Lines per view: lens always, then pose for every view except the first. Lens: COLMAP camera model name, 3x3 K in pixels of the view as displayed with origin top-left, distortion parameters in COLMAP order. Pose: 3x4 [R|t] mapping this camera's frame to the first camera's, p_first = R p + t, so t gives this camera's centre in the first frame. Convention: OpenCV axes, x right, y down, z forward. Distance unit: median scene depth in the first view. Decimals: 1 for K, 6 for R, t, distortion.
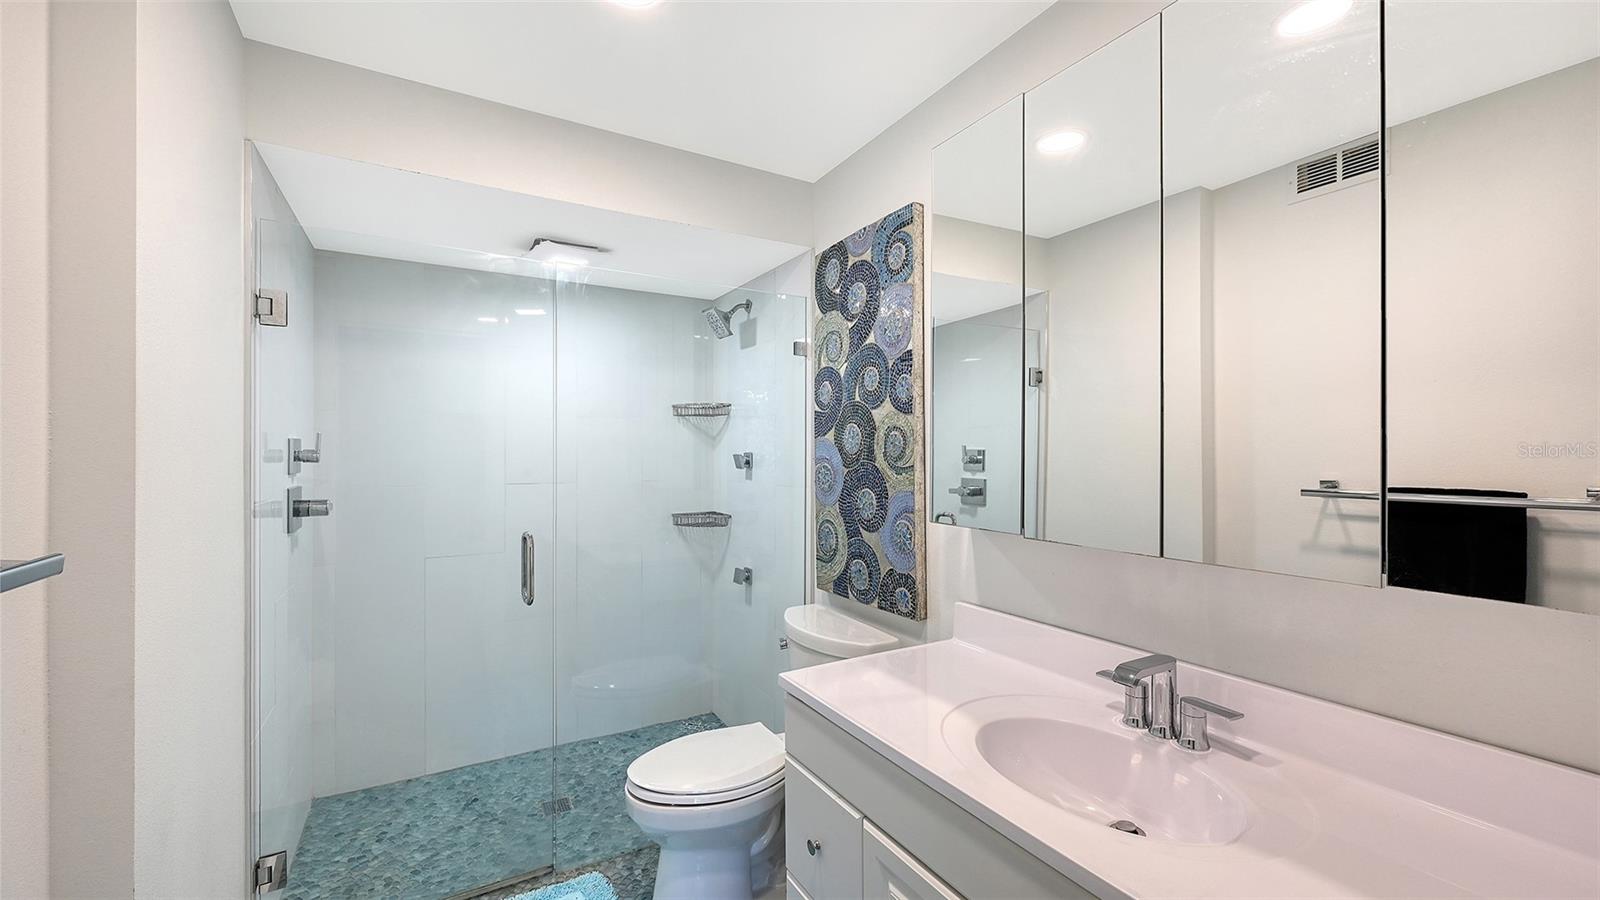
lens RADIAL K [[641.6, 0, 805.0], [0, 641.6, 459.9], [0, 0, 1]] dist [-0.004713, -0.000191]
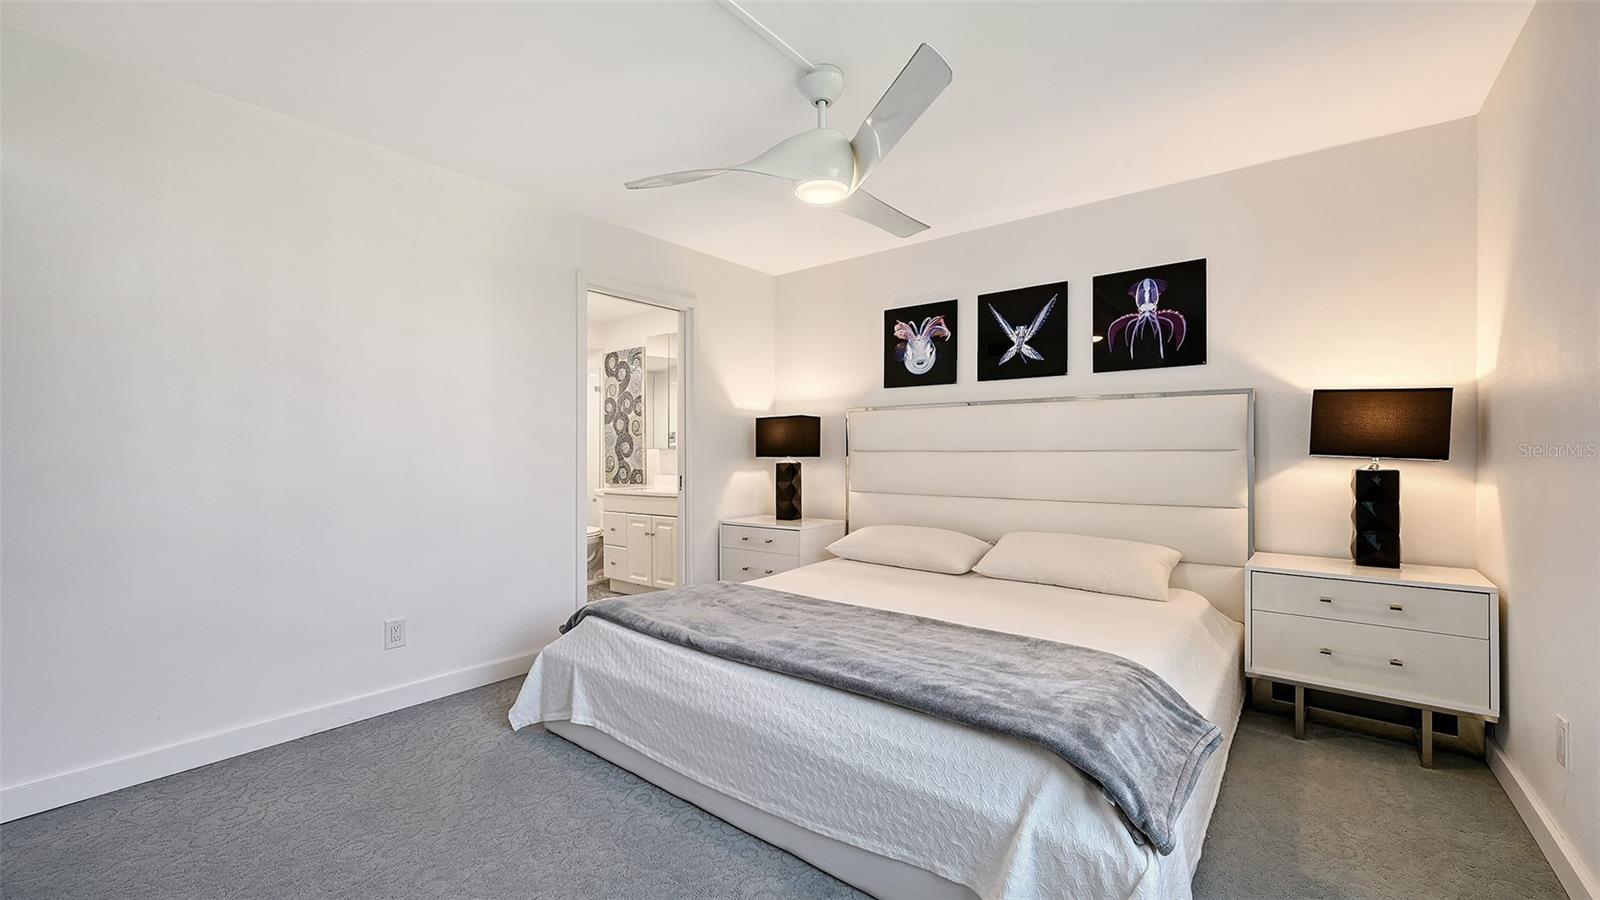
lens RADIAL K [[641.6, 0, 813.6], [0, 641.6, 452.6], [0, 0, 1]] dist [-0.004713, -0.000191]
pose [[0.926072, -0.000540, 0.377346, -0.194237], [0.003944, 0.999958, -0.008248, 0.111857], [-0.377326, 0.009126, 0.926036, -1.843020]]
